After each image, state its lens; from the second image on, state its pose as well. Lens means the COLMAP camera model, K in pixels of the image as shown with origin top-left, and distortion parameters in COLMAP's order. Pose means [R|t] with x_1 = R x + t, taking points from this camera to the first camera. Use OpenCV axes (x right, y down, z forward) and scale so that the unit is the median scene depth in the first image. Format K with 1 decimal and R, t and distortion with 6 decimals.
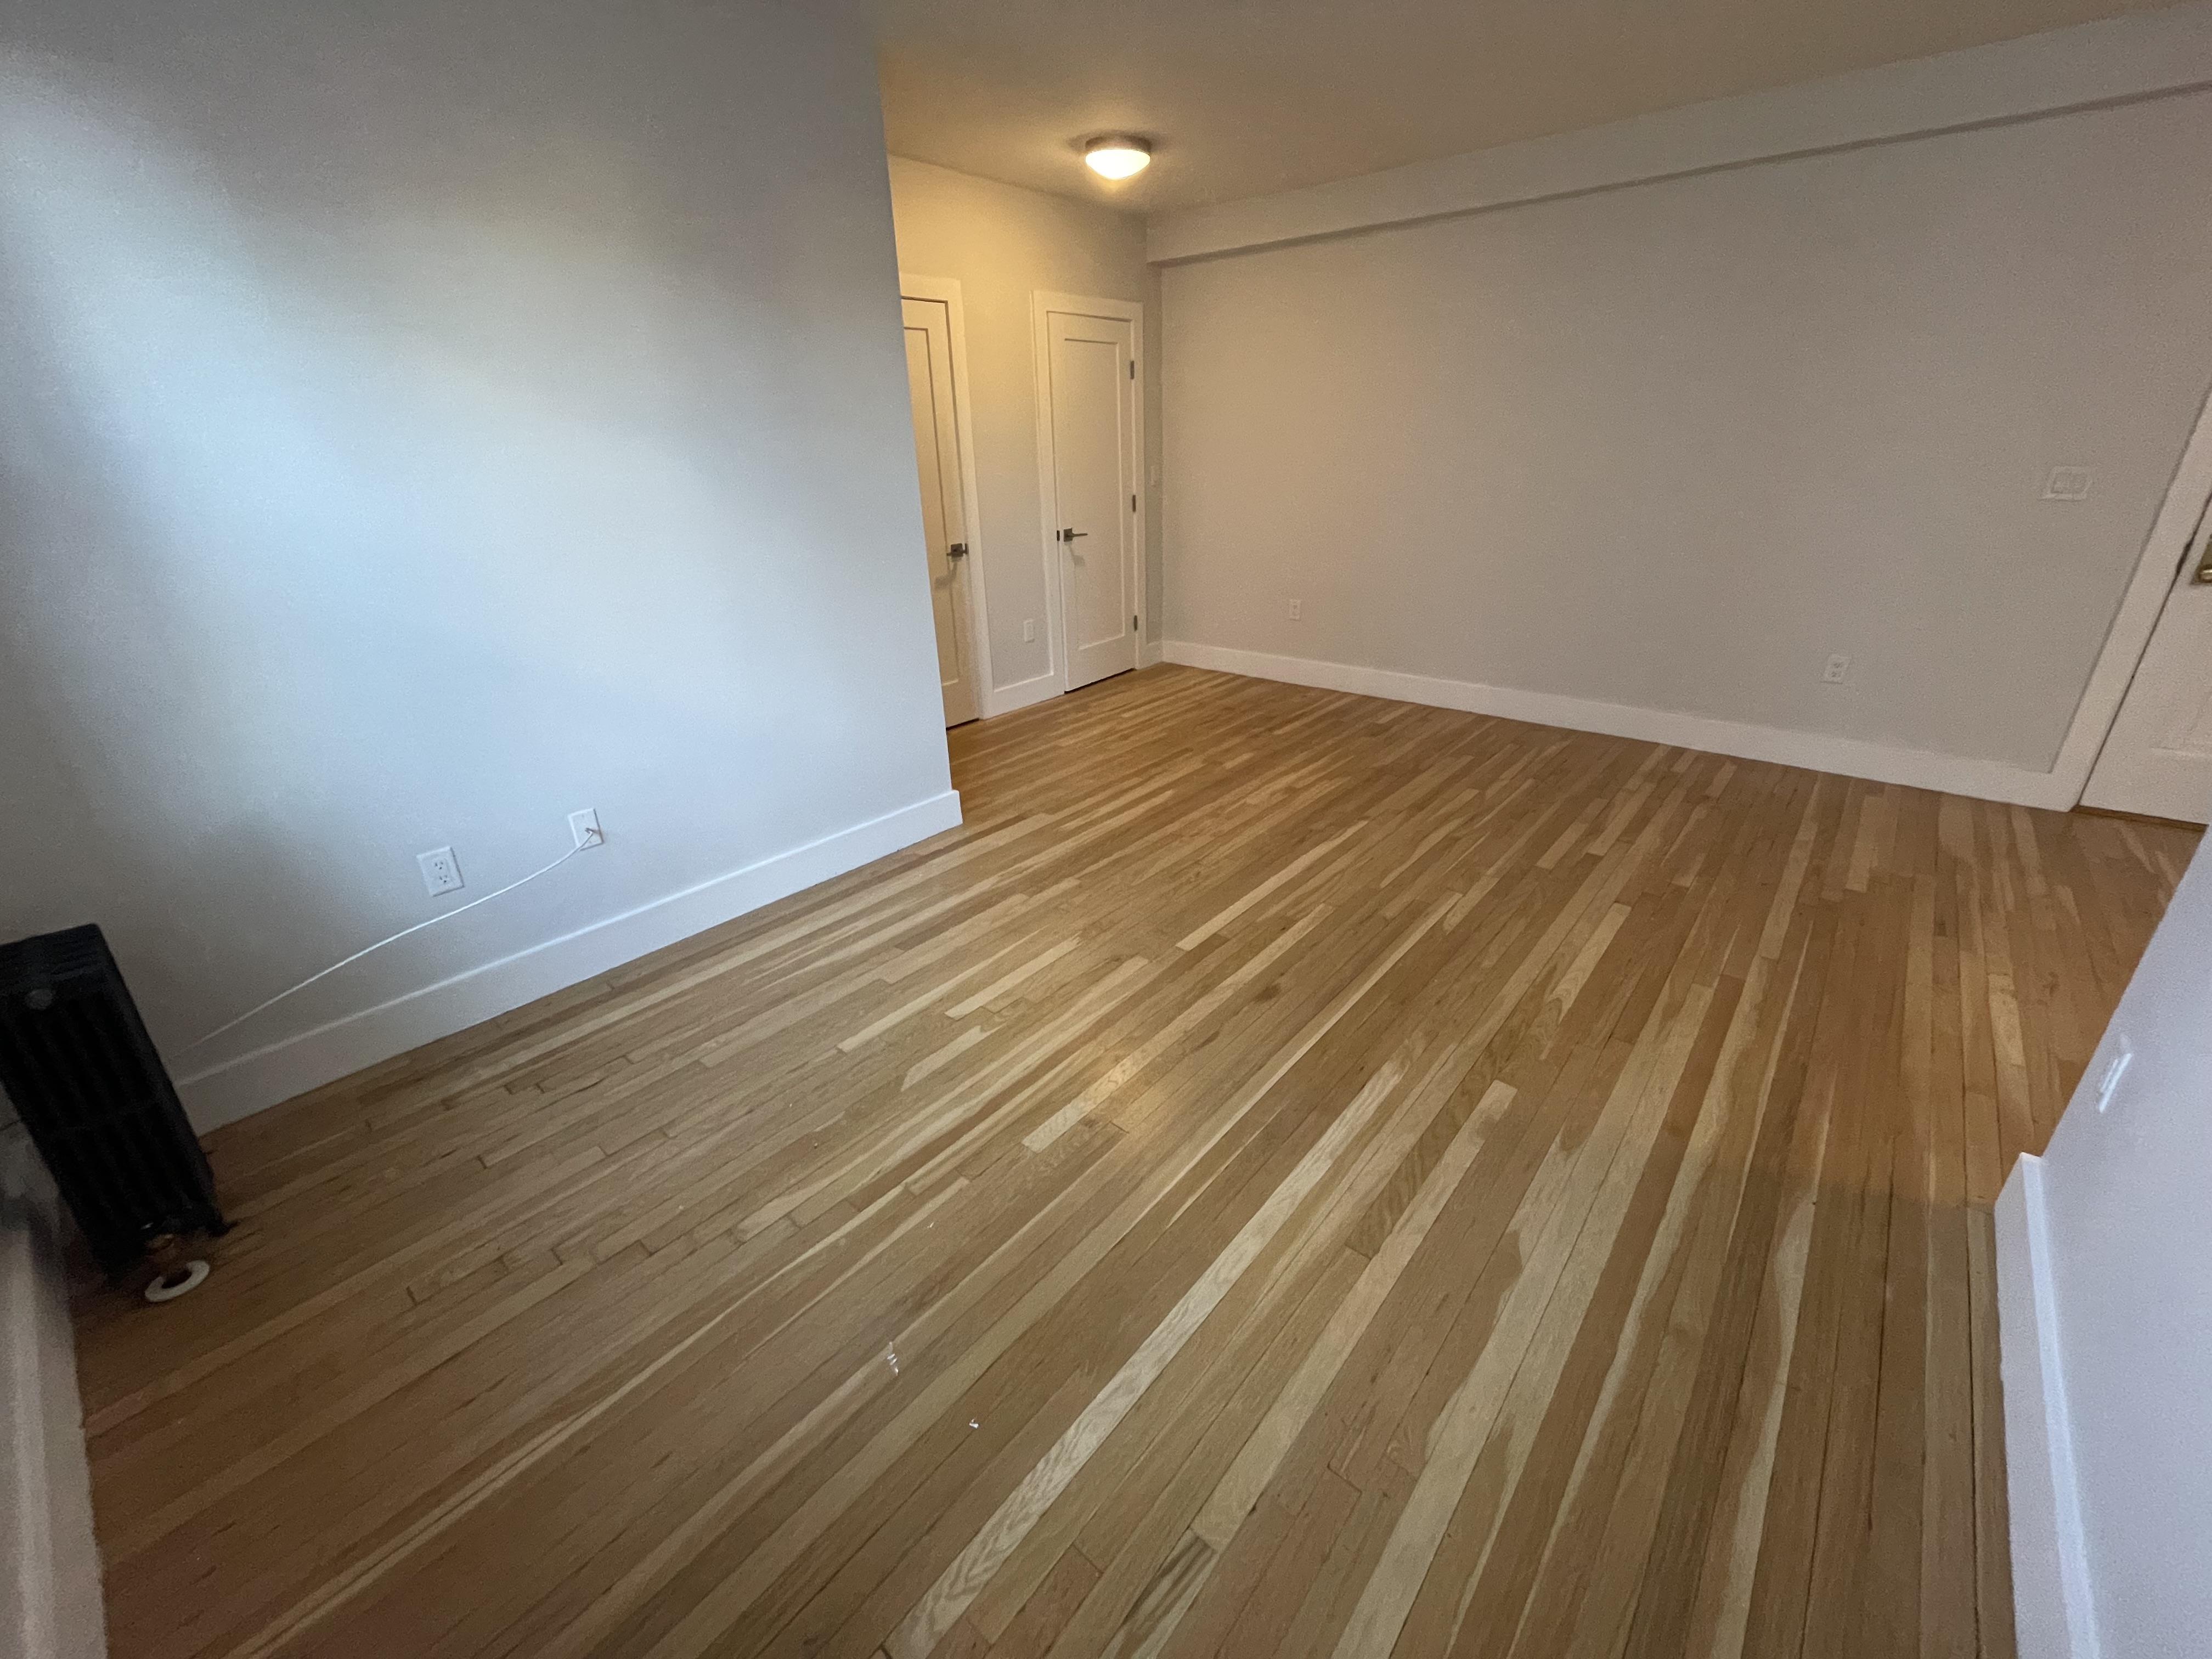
lens RADIAL K [[888.0, 0, 1105.6], [0, 888.0, 832.7], [0, 0, 1]] dist [0.000305, -0.001545]
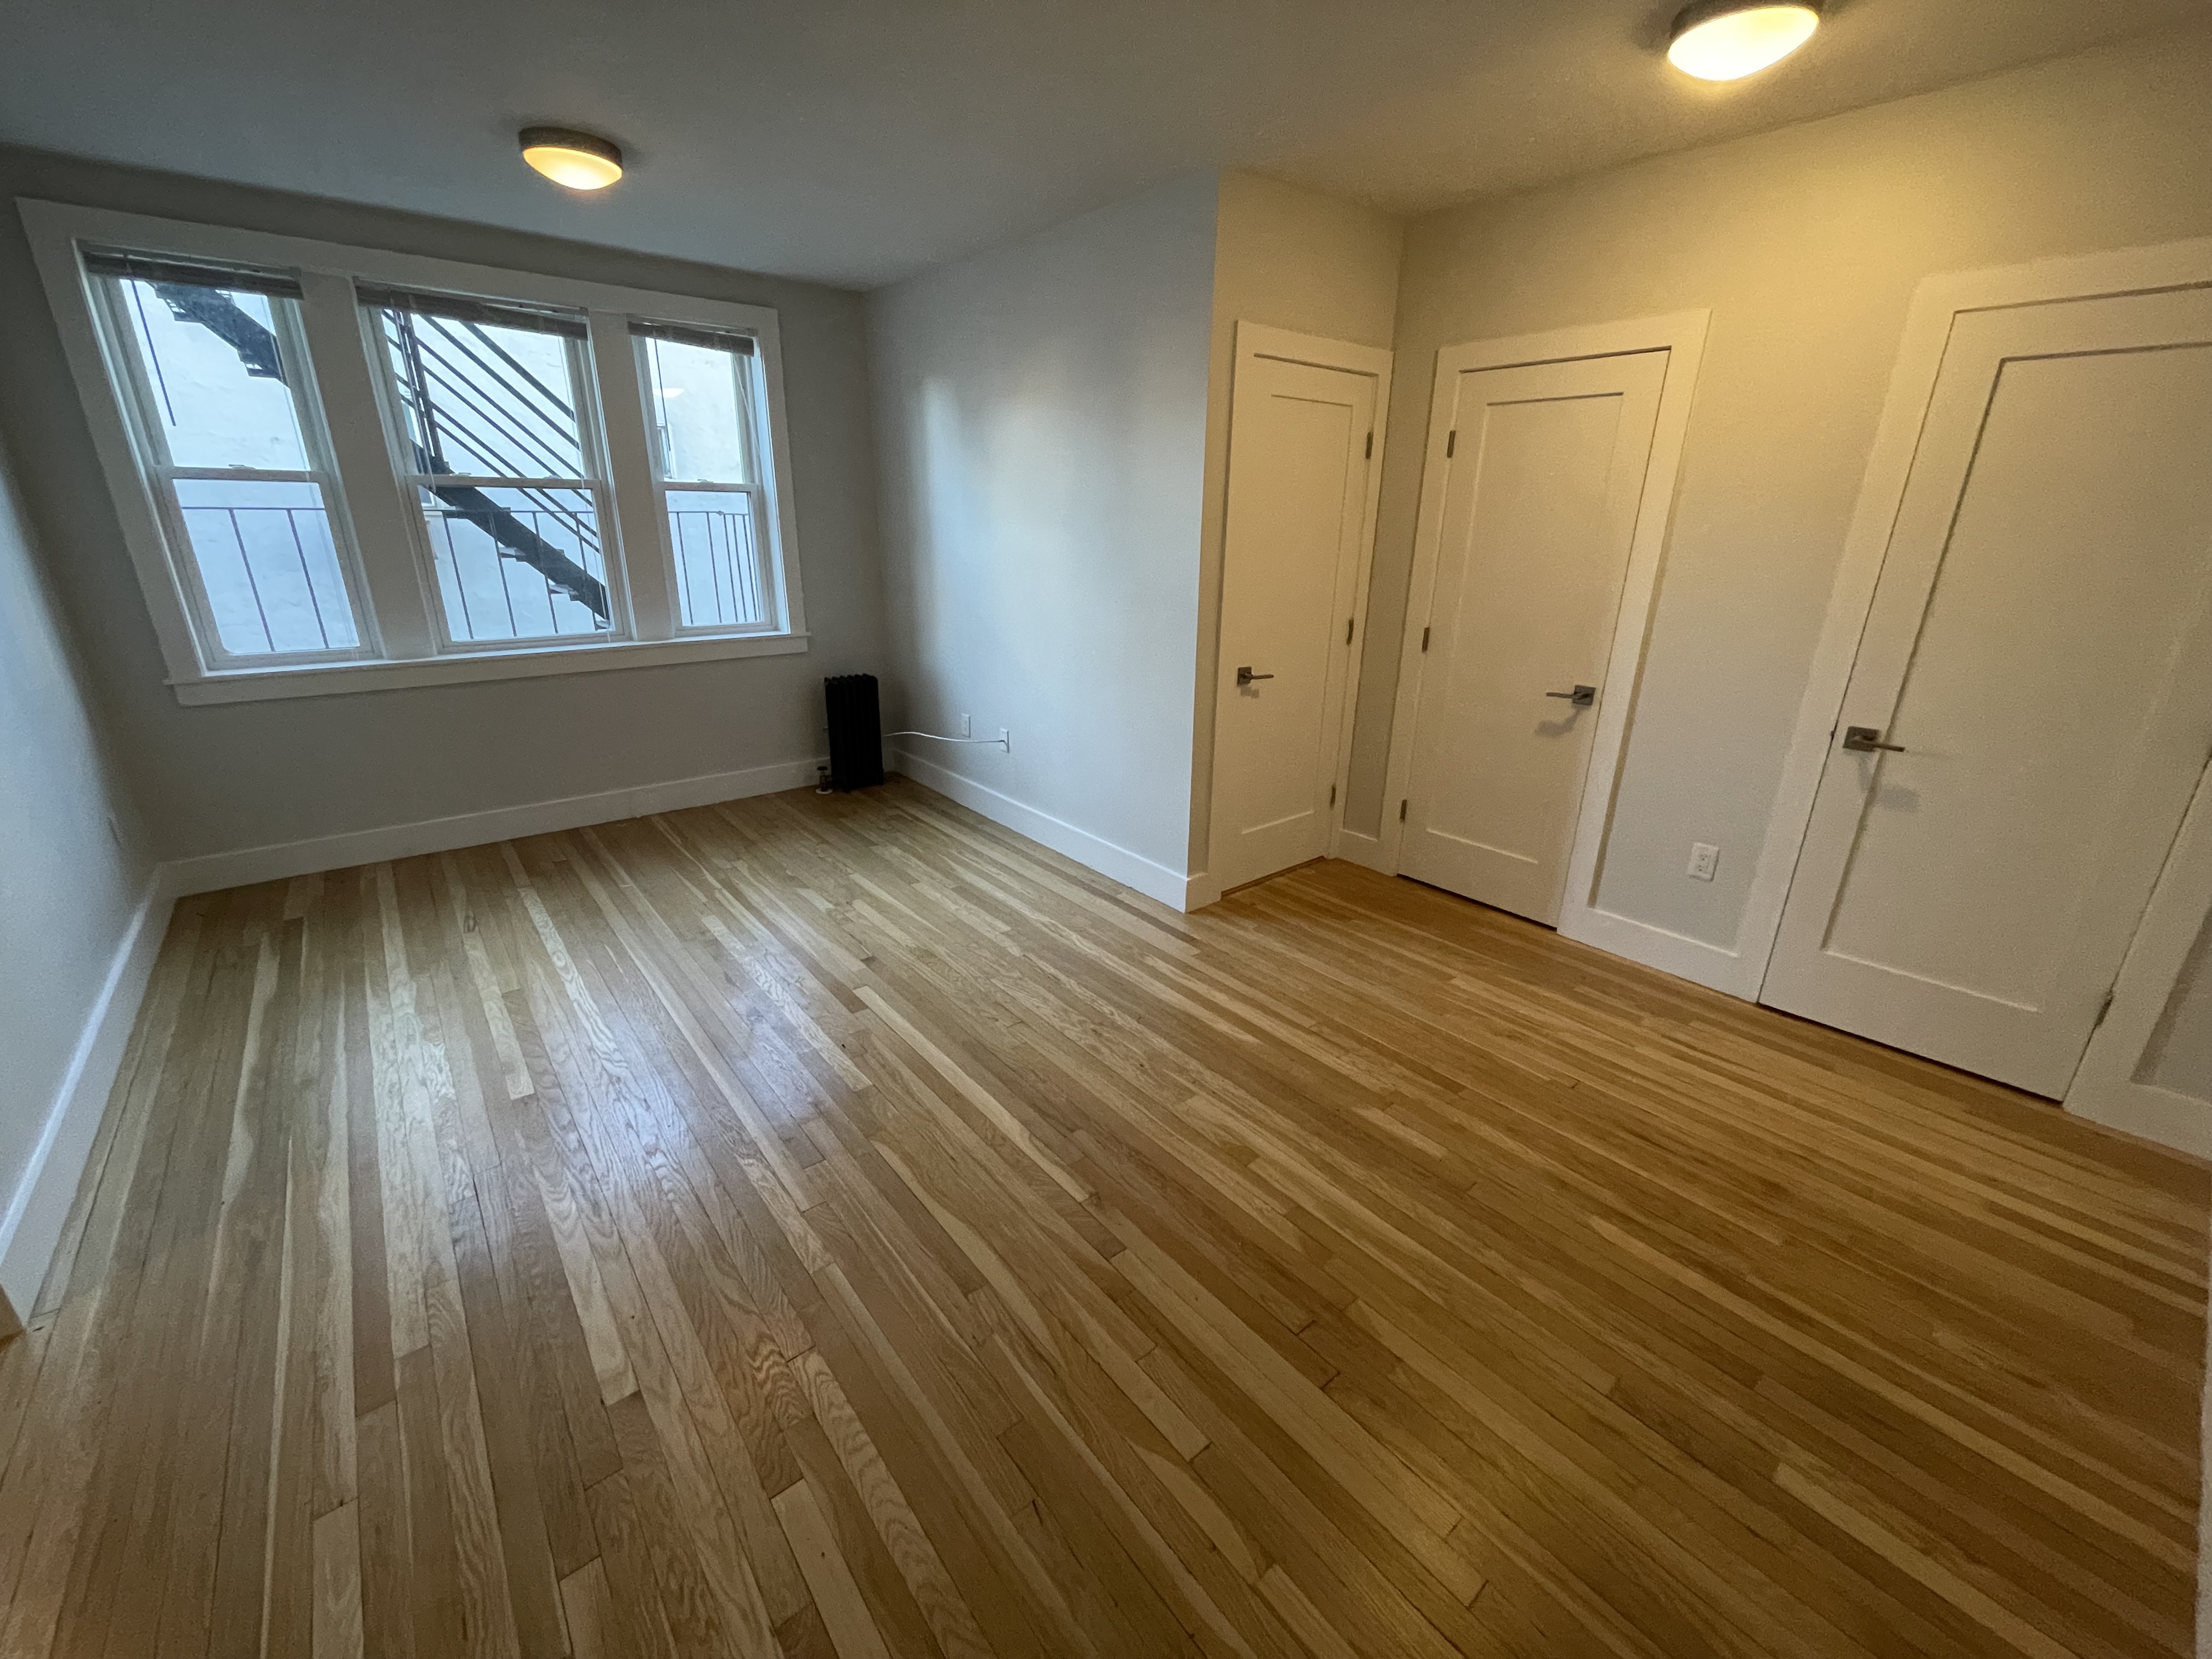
lens RADIAL K [[888.0, 0, 1100.7], [0, 888.0, 829.0], [0, 0, 1]] dist [0.000305, -0.001545]
pose [[-0.178378, 0.350874, -0.919276, 0.819565], [-0.410993, 0.822289, 0.393605, -0.493324], [0.894017, 0.448026, -0.002472, 0.996172]]
